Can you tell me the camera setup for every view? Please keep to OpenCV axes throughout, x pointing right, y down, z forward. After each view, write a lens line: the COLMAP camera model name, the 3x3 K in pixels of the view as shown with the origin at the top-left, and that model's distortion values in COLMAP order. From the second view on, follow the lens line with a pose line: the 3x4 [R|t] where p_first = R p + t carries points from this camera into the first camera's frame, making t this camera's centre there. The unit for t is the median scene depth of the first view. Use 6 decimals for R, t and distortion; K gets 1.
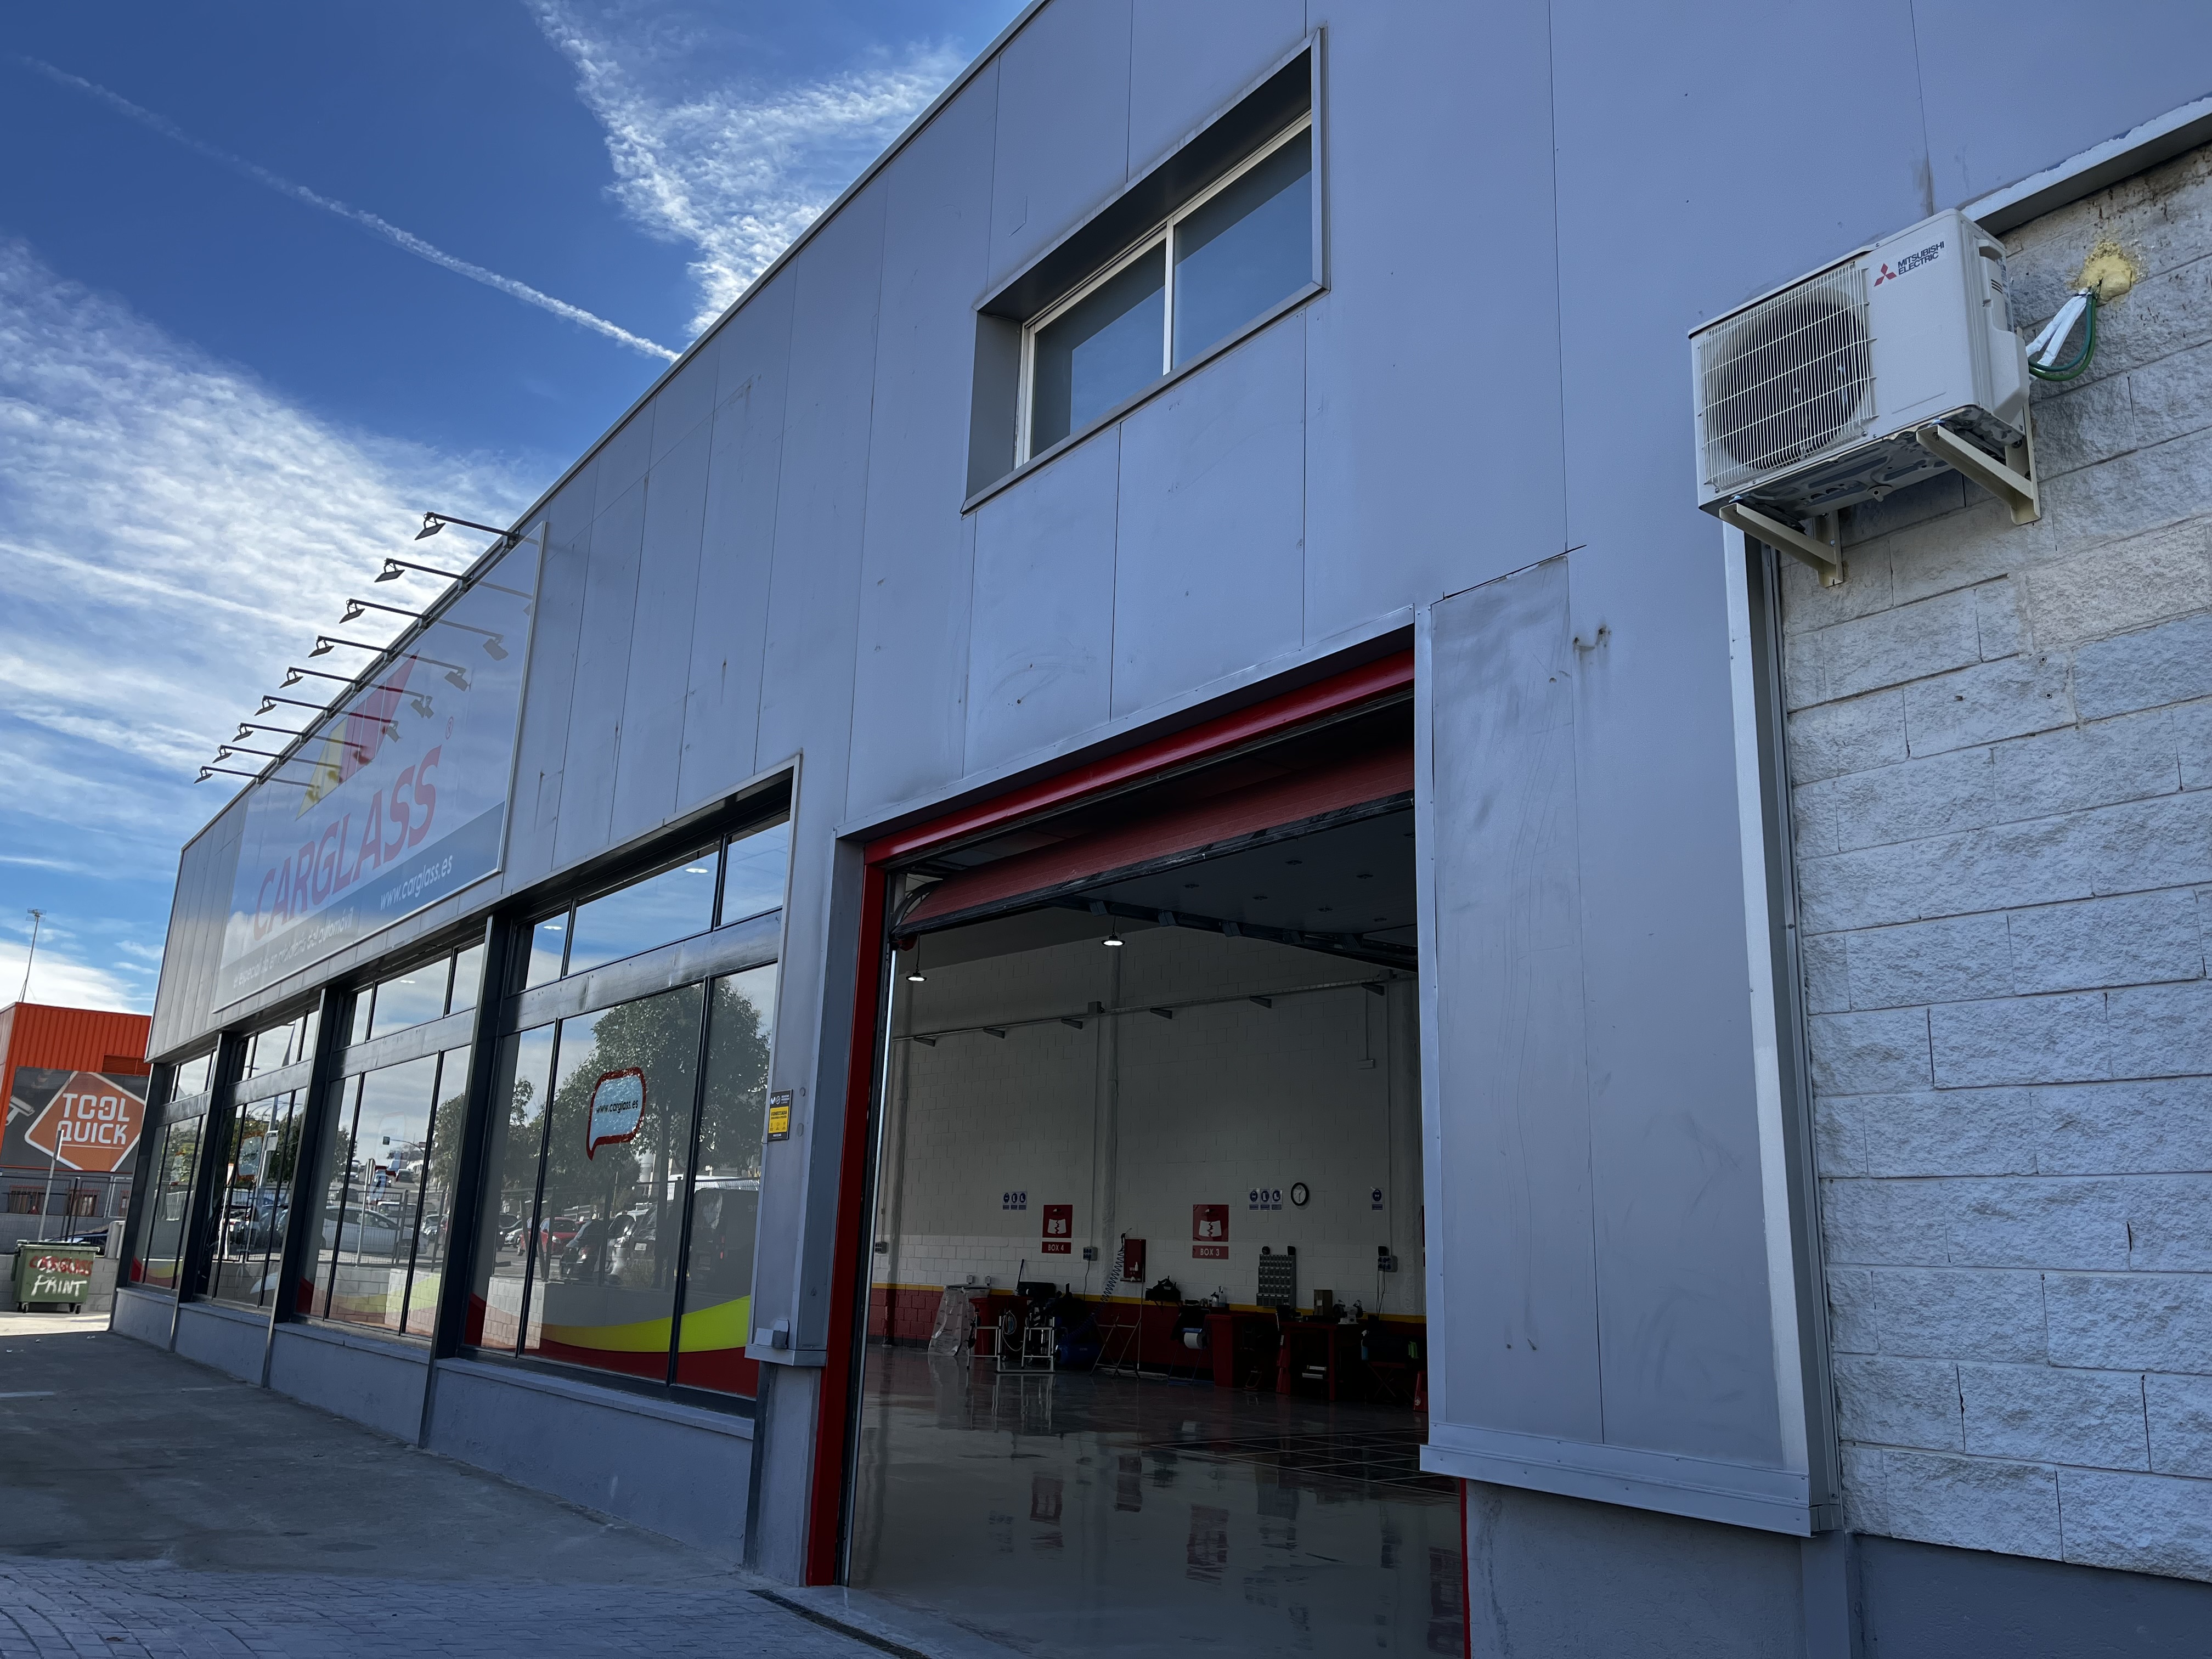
lens RADIAL K [[1658.5, 0, 1106.1], [0, 1658.5, 833.6], [0, 0, 1]] dist [0.056349, -0.058719]
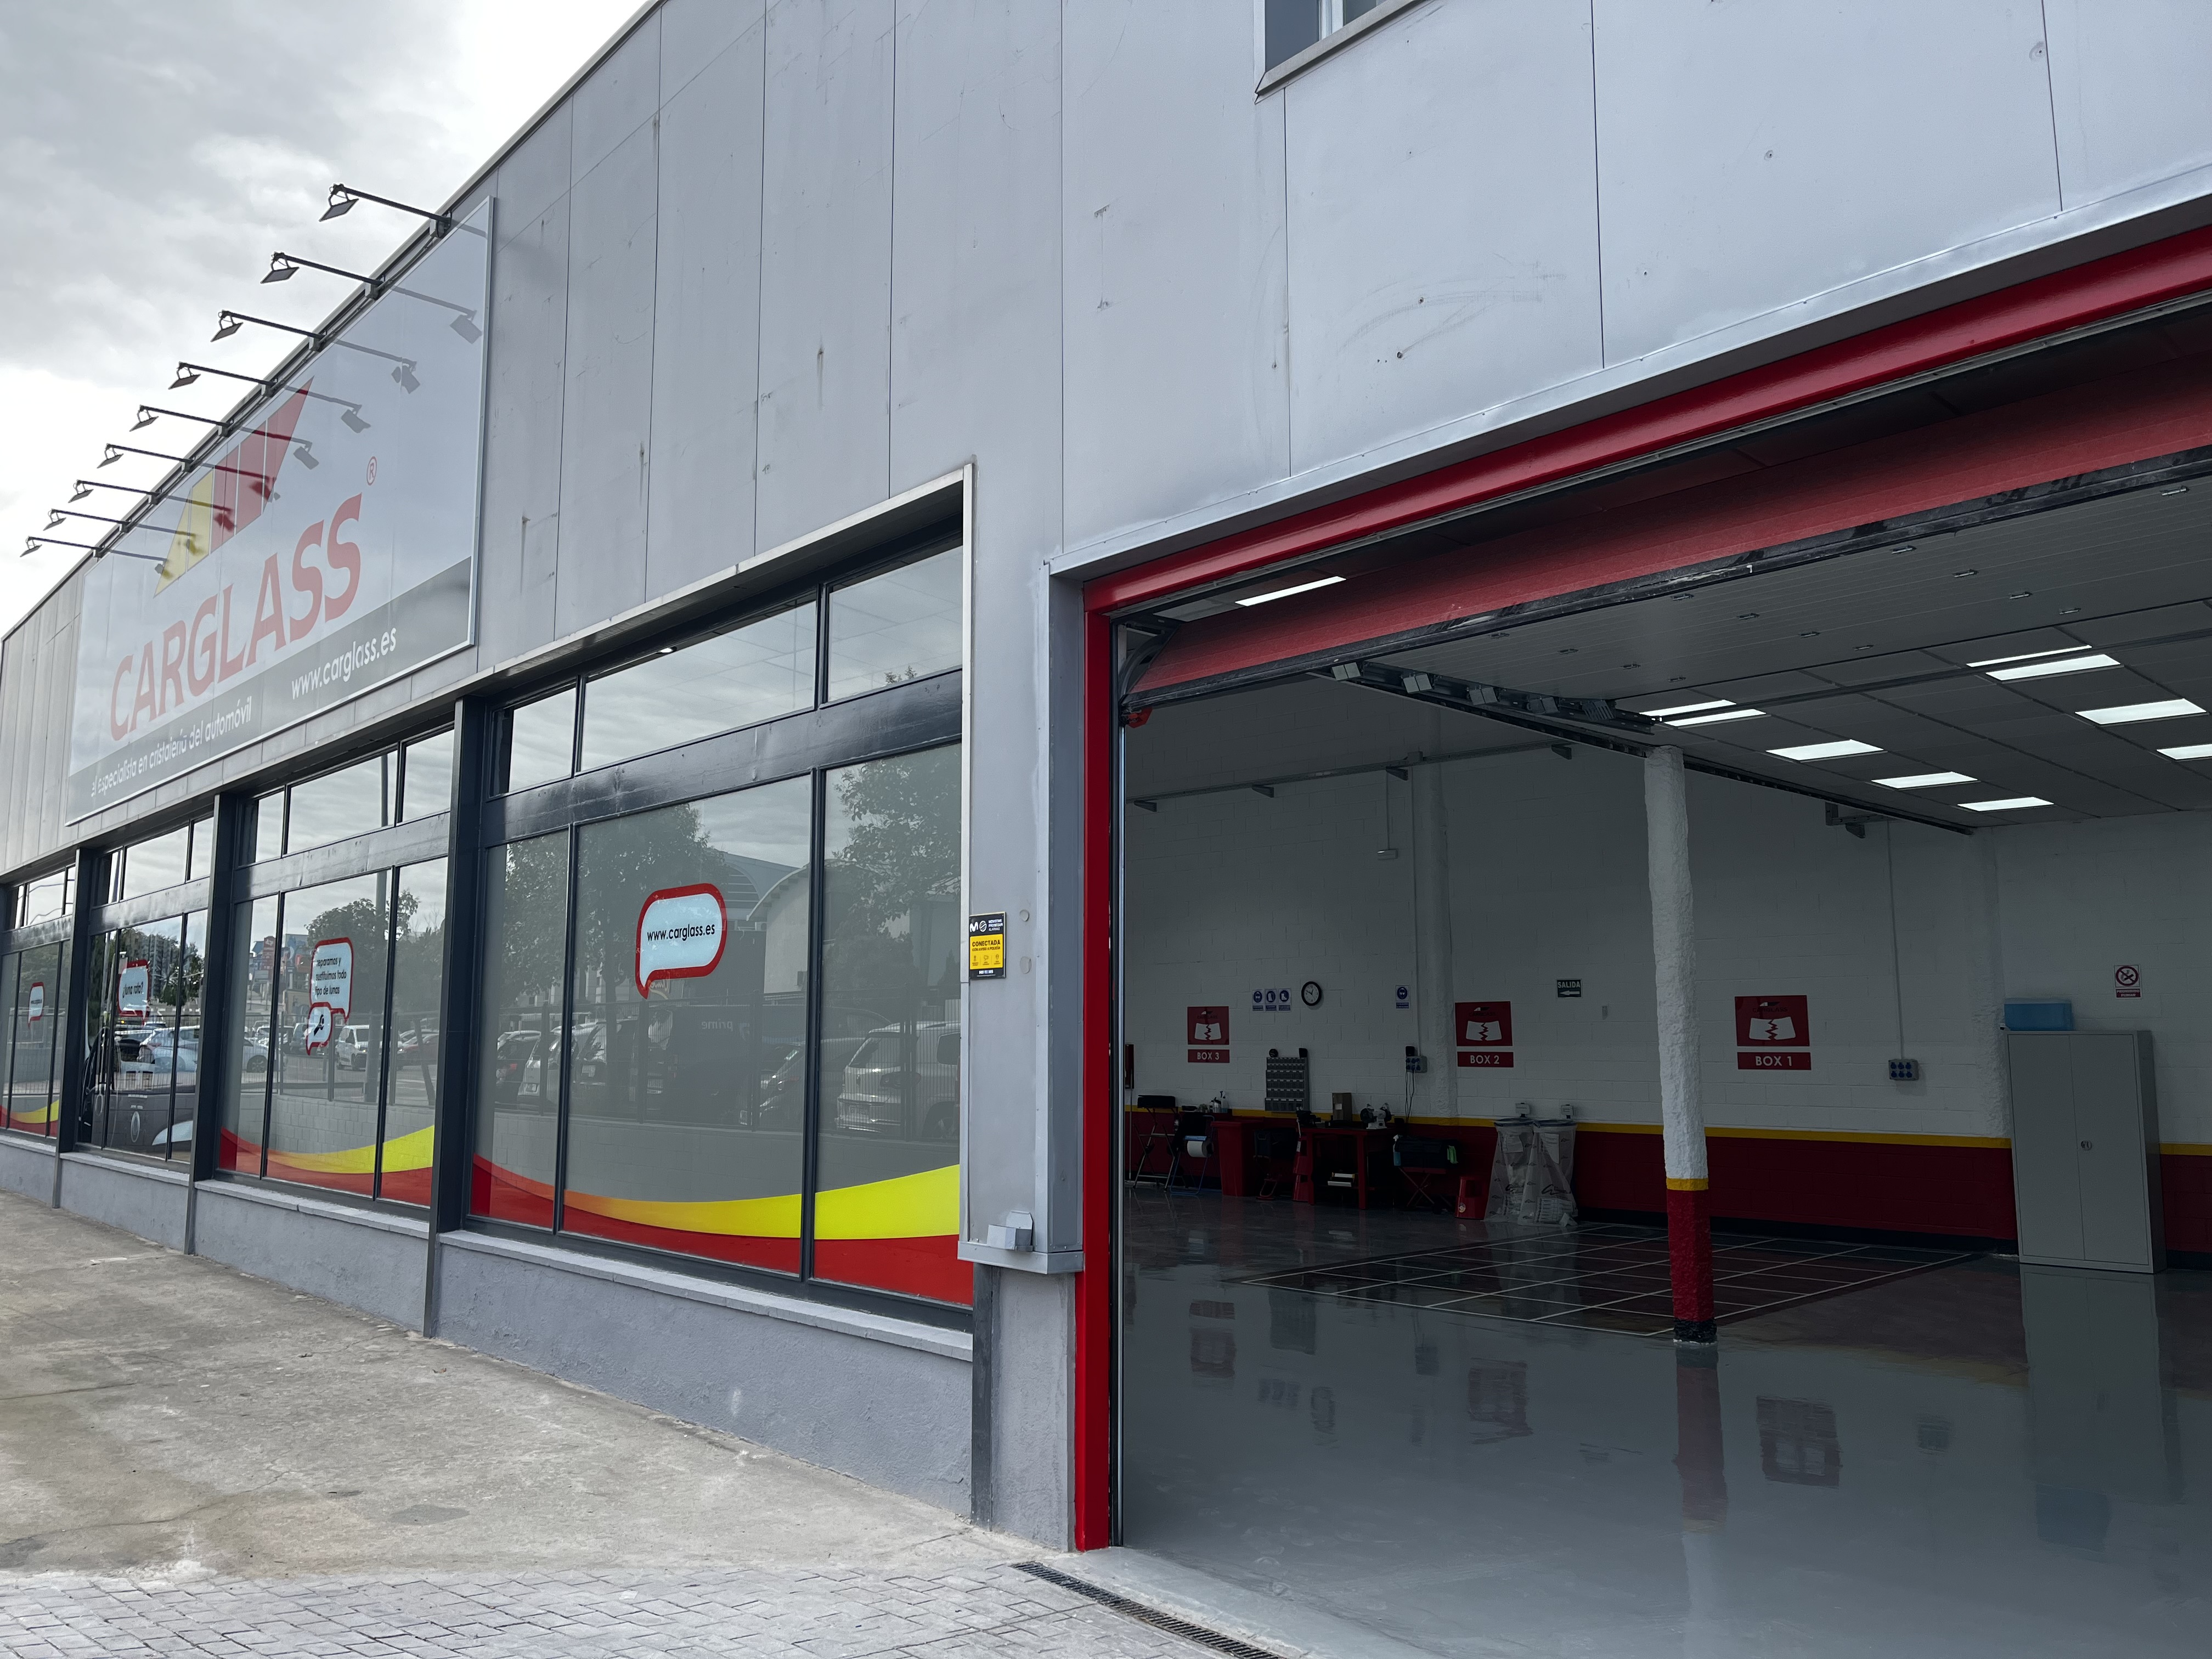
lens RADIAL K [[1658.5, 0, 1099.8], [0, 1658.5, 835.4], [0, 0, 1]] dist [0.056349, -0.058719]
pose [[0.995925, -0.023238, 0.087142, -0.102350], [0.012145, 0.991990, 0.125734, 0.012521], [-0.089366, -0.124163, 0.988229, 0.127099]]
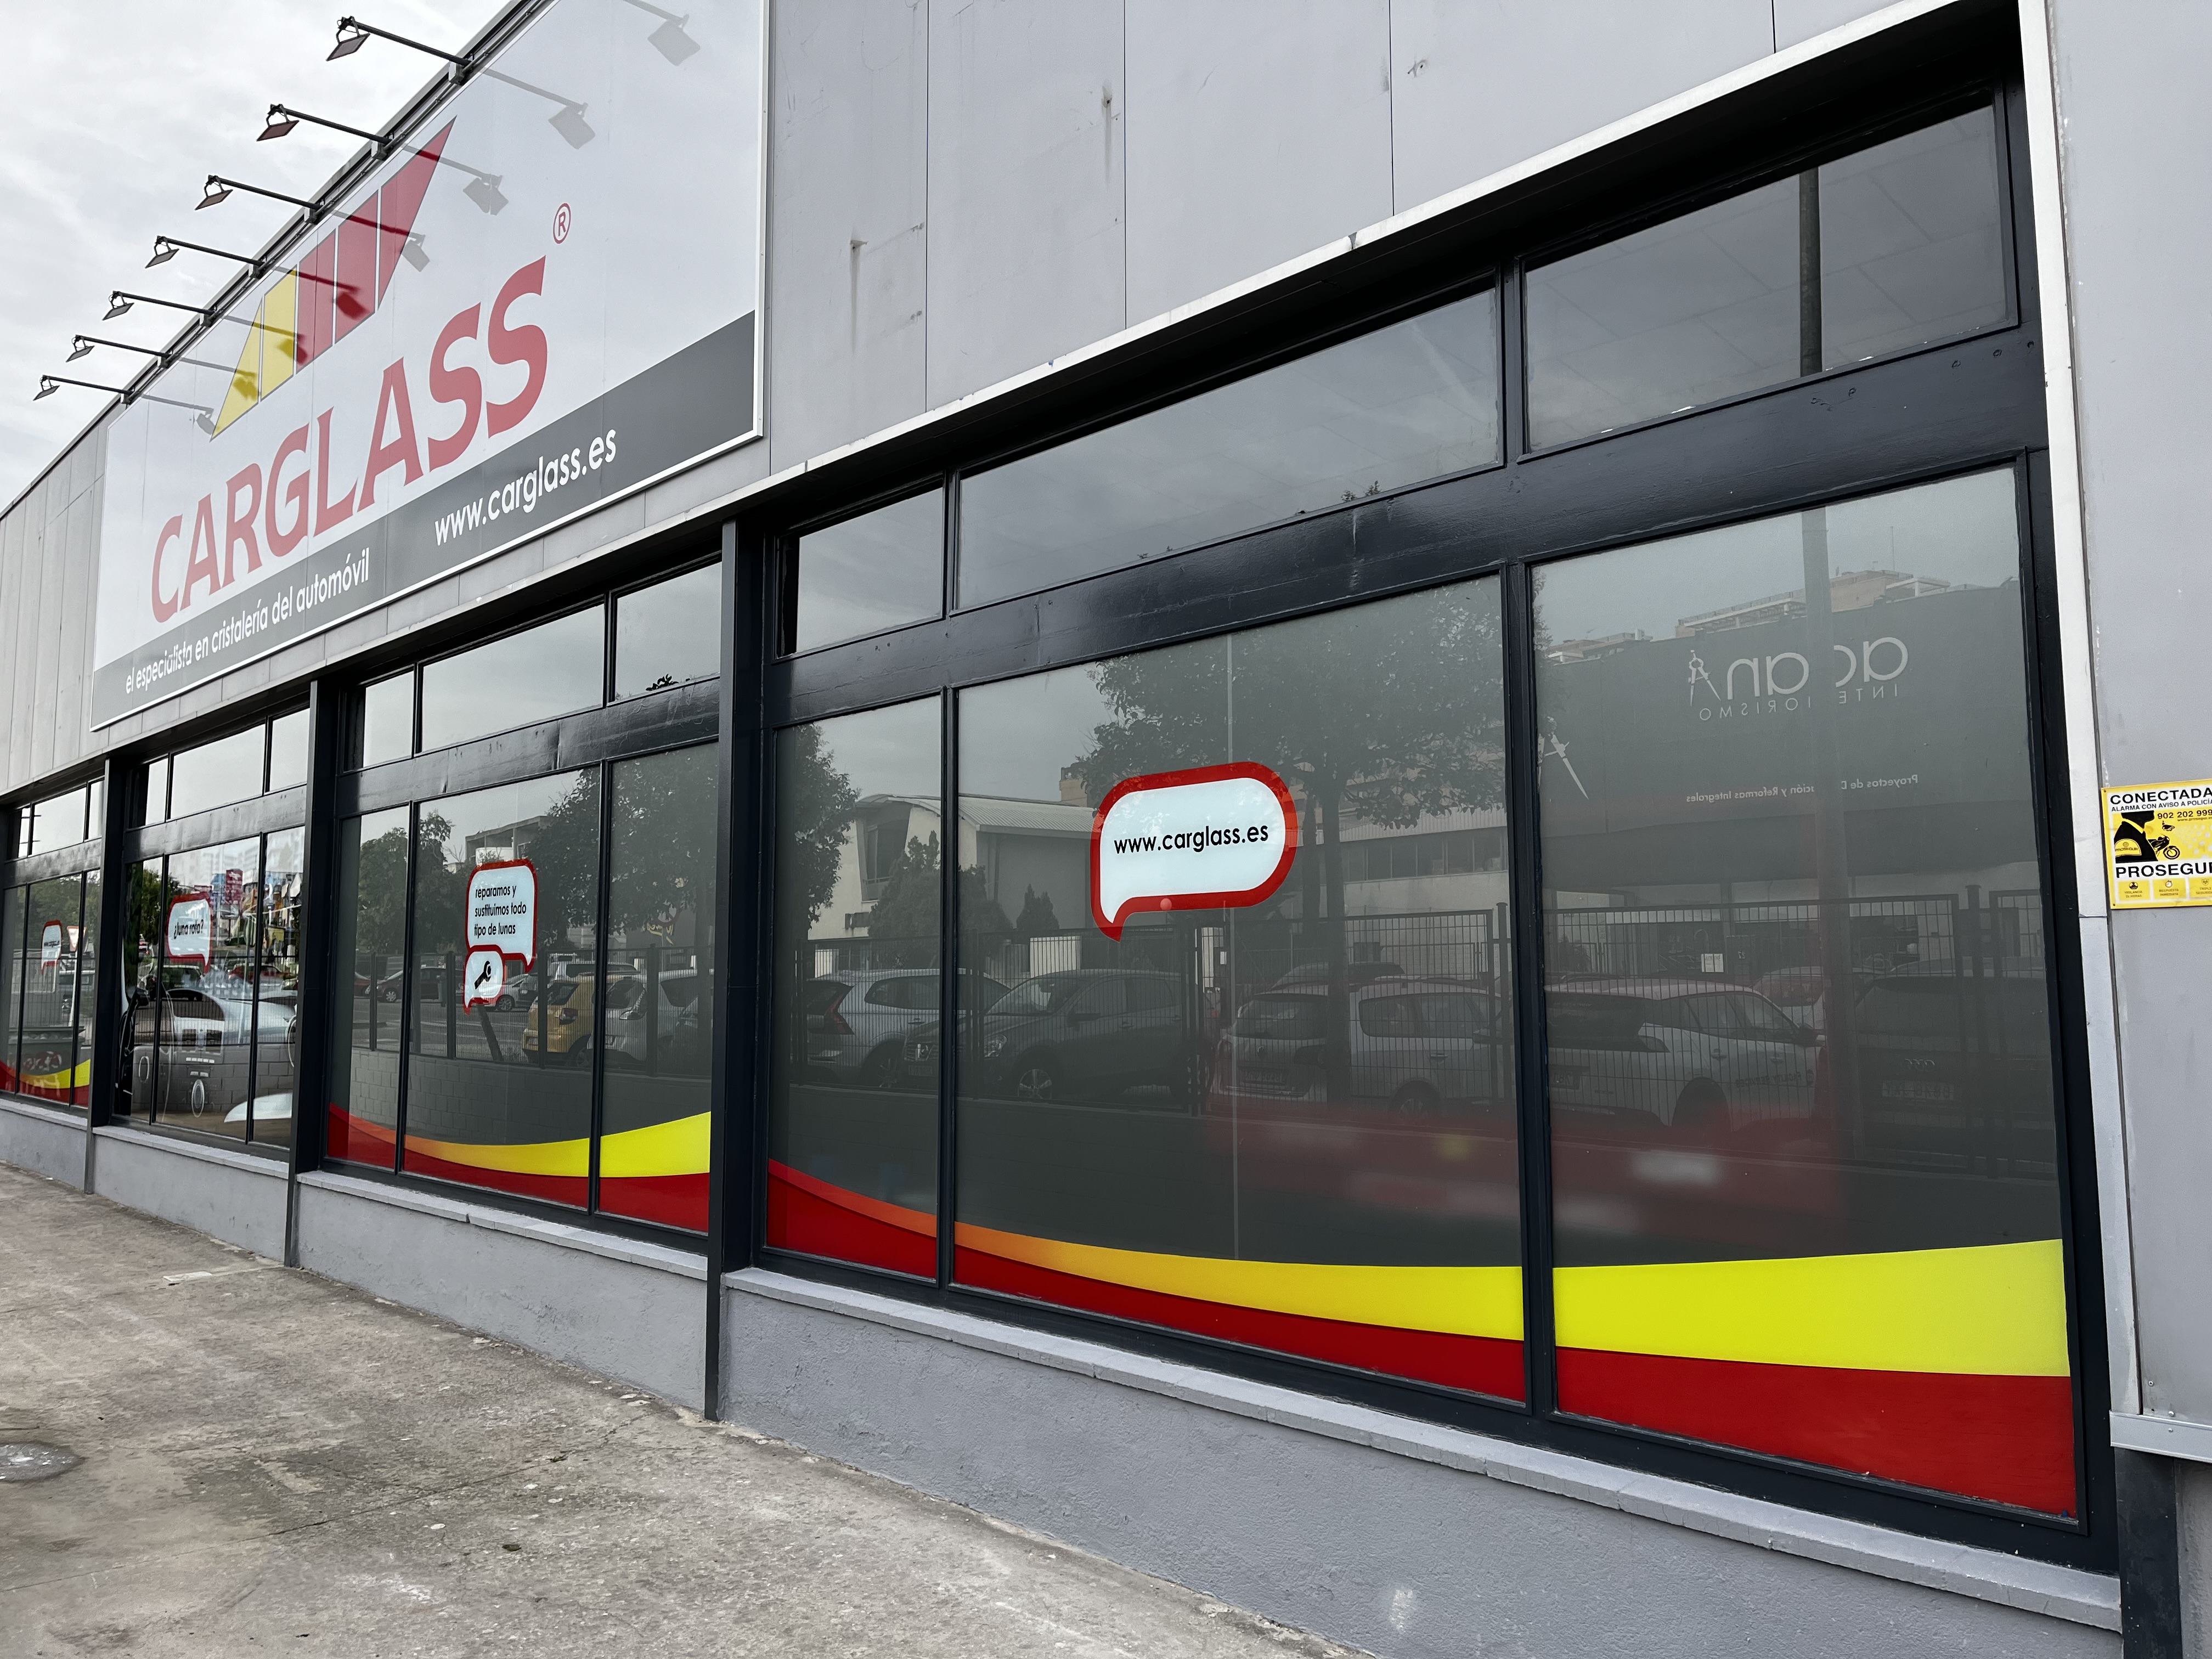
lens RADIAL K [[1658.5, 0, 1132.9], [0, 1658.5, 824.0], [0, 0, 1]] dist [0.056349, -0.058719]
pose [[0.992727, -0.023683, 0.118037, -0.234840], [0.005262, 0.988059, 0.153988, 0.050375], [-0.120275, -0.152246, 0.980997, 0.315921]]
